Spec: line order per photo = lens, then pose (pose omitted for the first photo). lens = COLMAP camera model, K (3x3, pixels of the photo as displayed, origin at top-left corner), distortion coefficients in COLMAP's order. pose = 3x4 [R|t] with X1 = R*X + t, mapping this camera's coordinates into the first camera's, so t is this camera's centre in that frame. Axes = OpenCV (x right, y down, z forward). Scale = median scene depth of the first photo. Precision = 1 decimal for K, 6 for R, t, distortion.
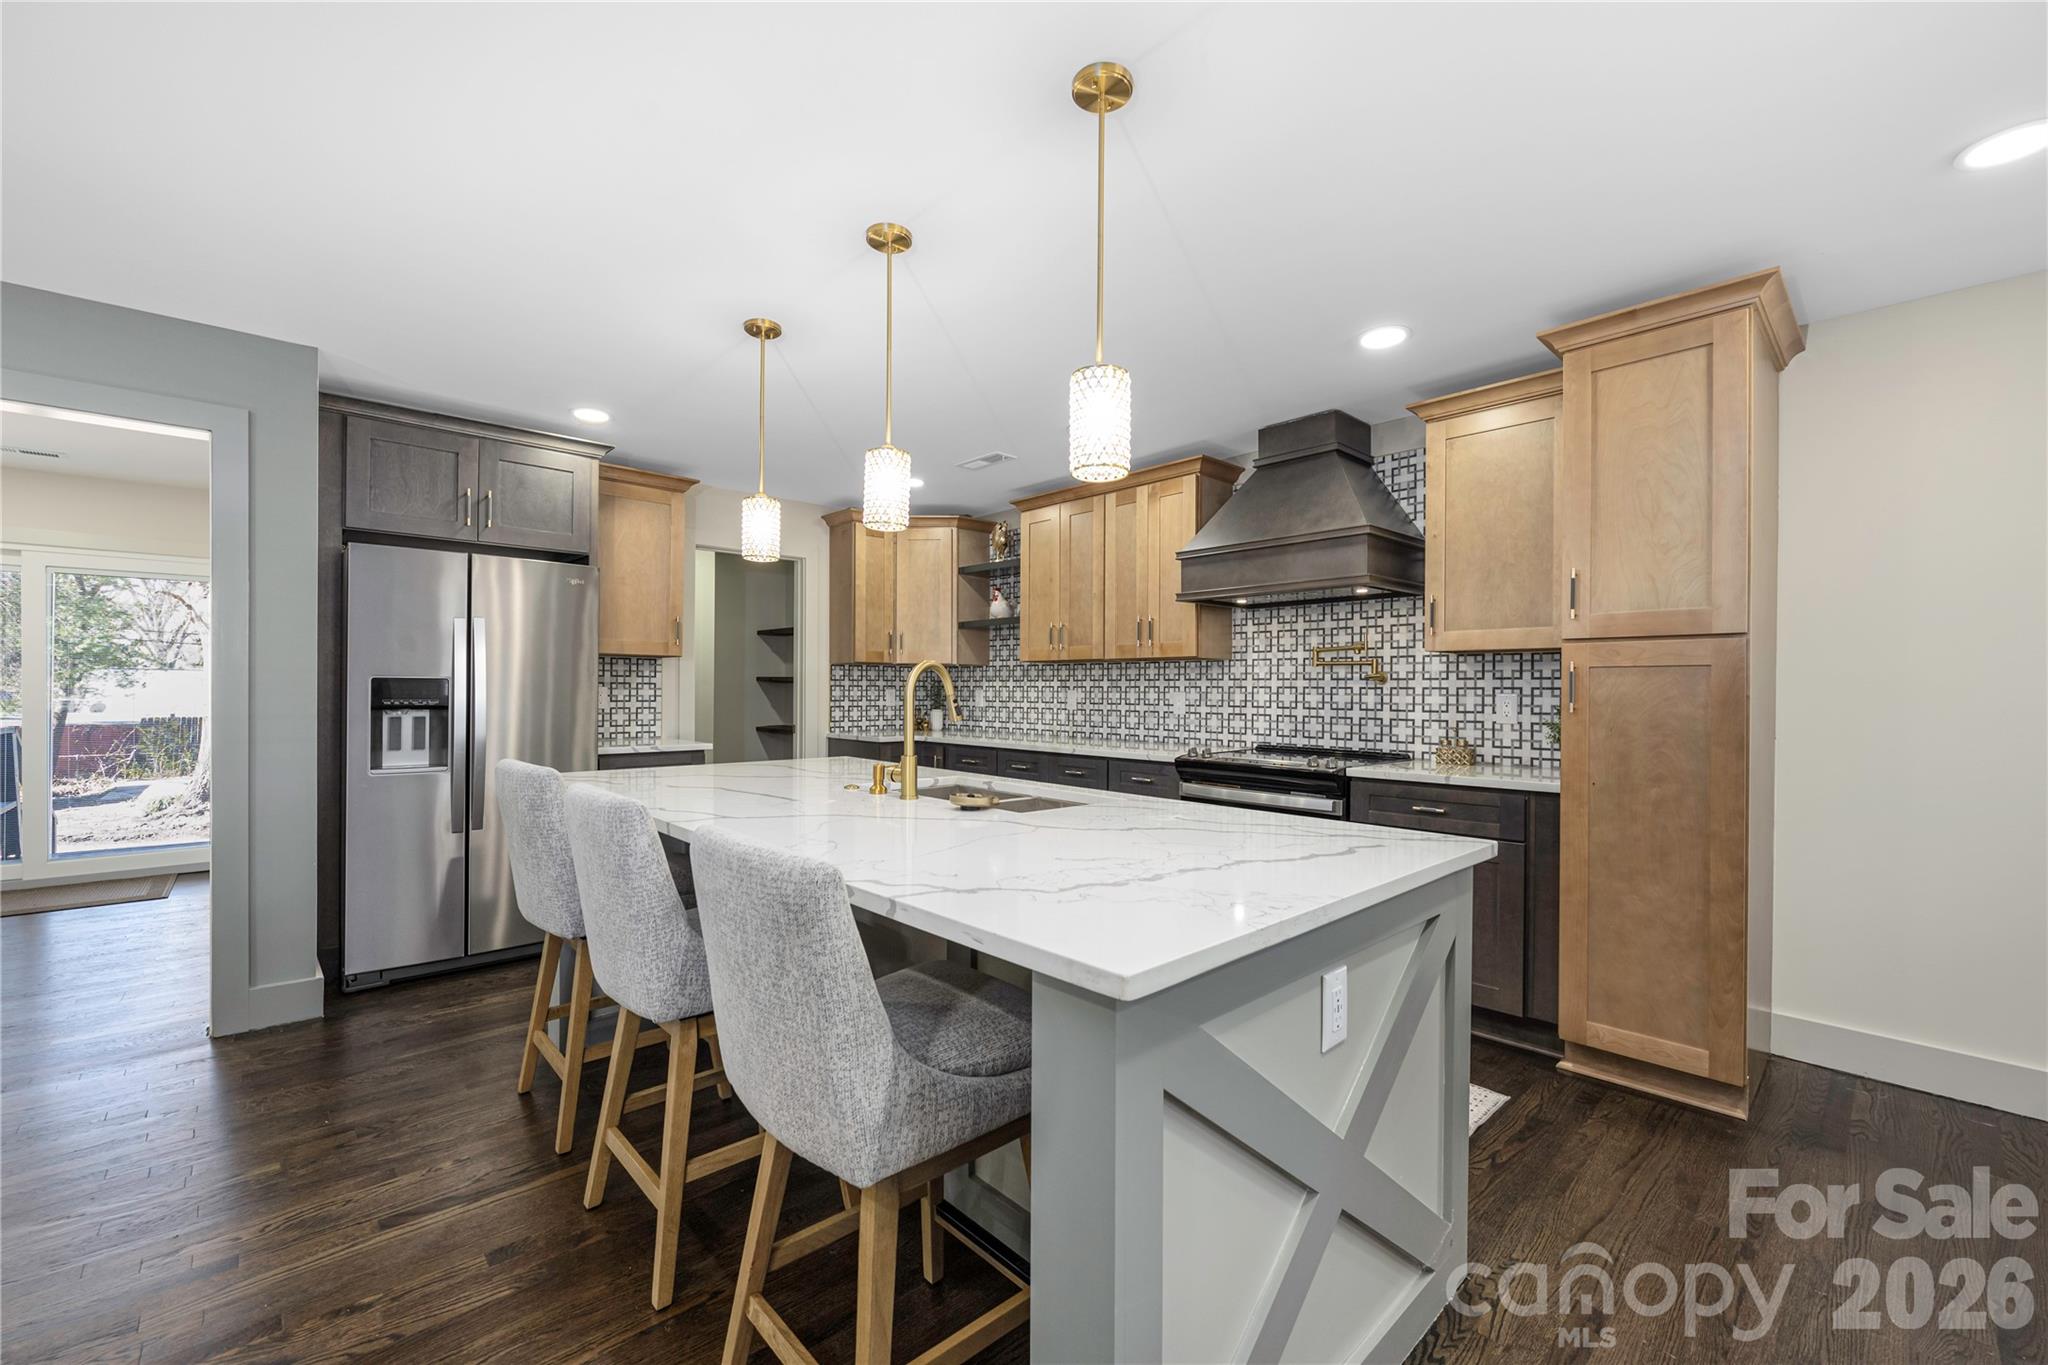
lens RADIAL K [[824.9, 0, 1024.0], [0, 824.9, 682.5], [0, 0, 1]] dist [-0.001305, -0.000043]
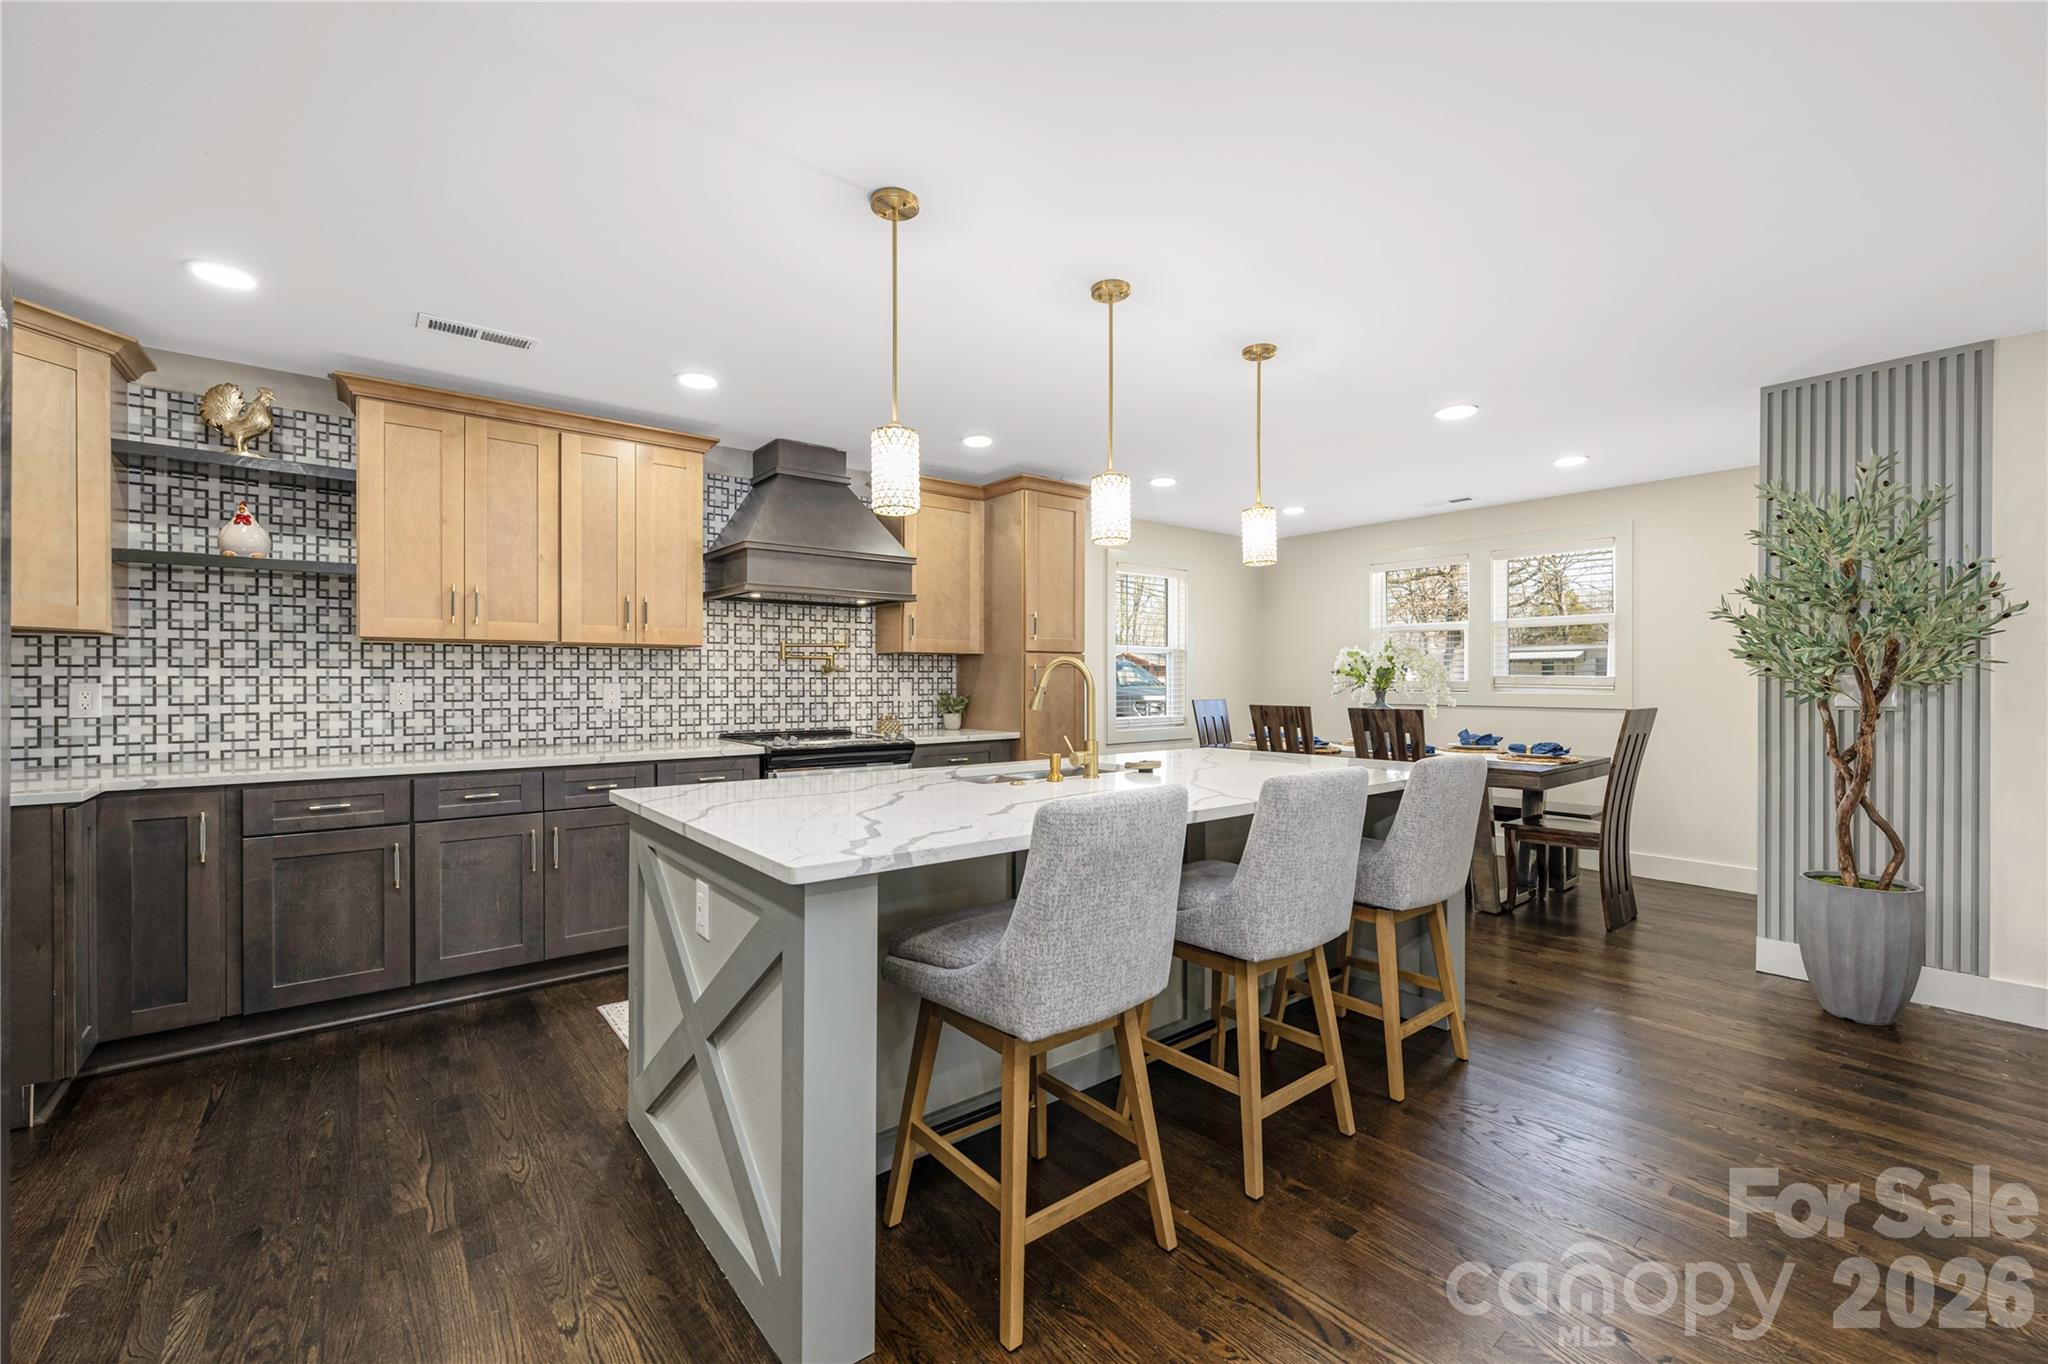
lens RADIAL K [[843.1, 0, 1021.4], [0, 843.1, 686.2], [0, 0, 1]] dist [-0.003039, -0.000661]
pose [[0.073550, -0.013394, 0.997202, -0.863019], [-0.007187, 0.999877, 0.013960, -0.001116], [-0.997266, -0.008194, 0.073444, 0.652877]]
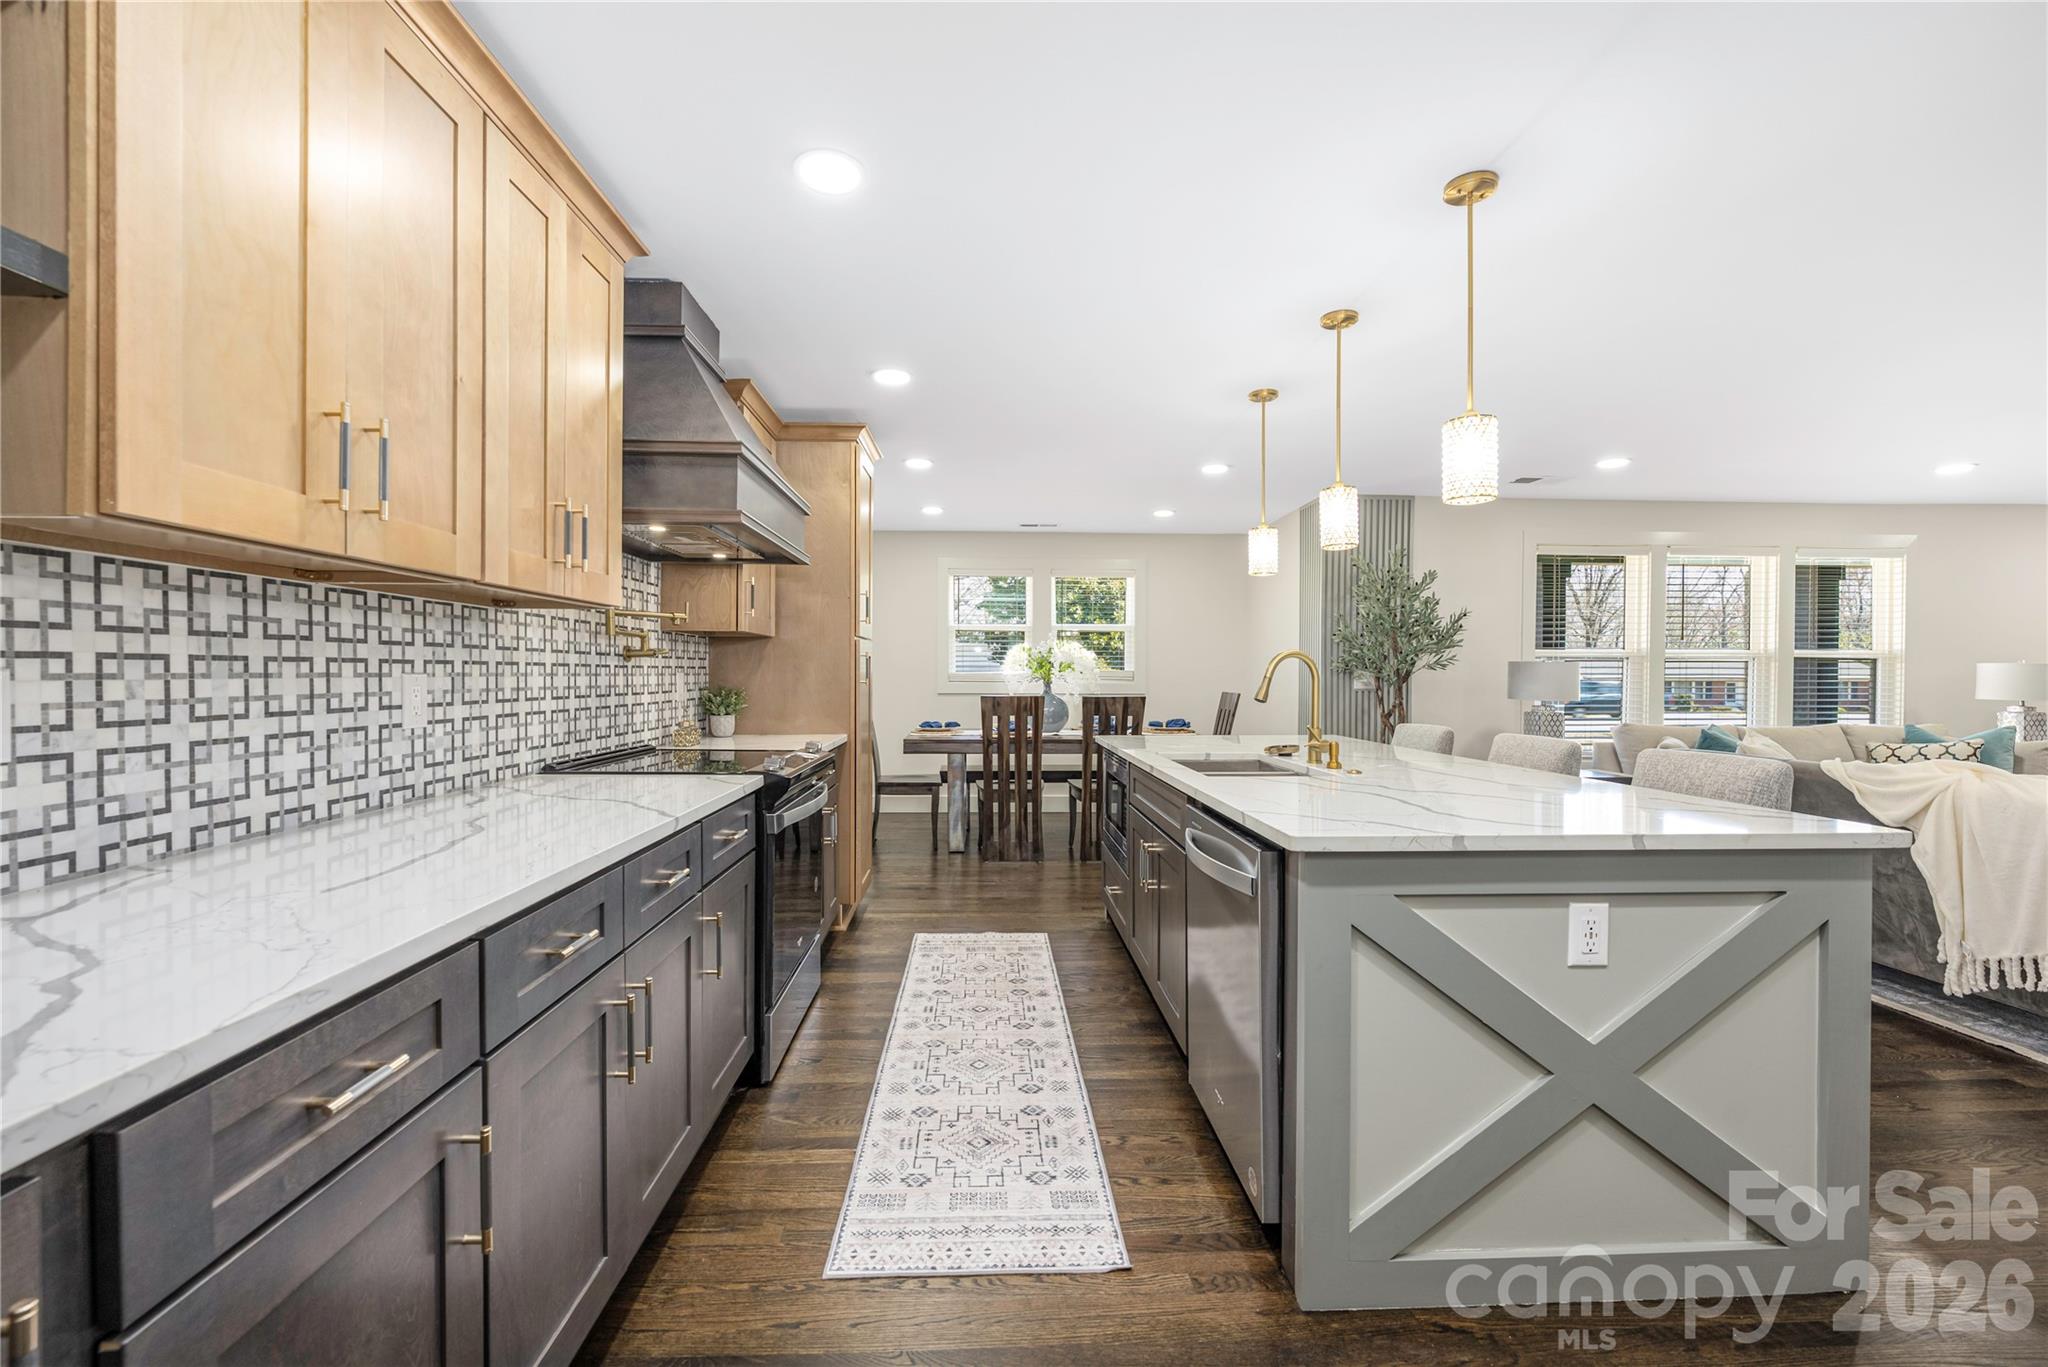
lens RADIAL K [[824.9, 0, 1024.0], [0, 824.9, 683.5], [0, 0, 1]] dist [-0.001305, -0.000043]
pose [[-0.765689, -0.016429, 0.643002, -0.396737], [-0.013185, 0.999865, 0.009846, 0.010814], [-0.643076, -0.000939, -0.765801, 1.449807]]
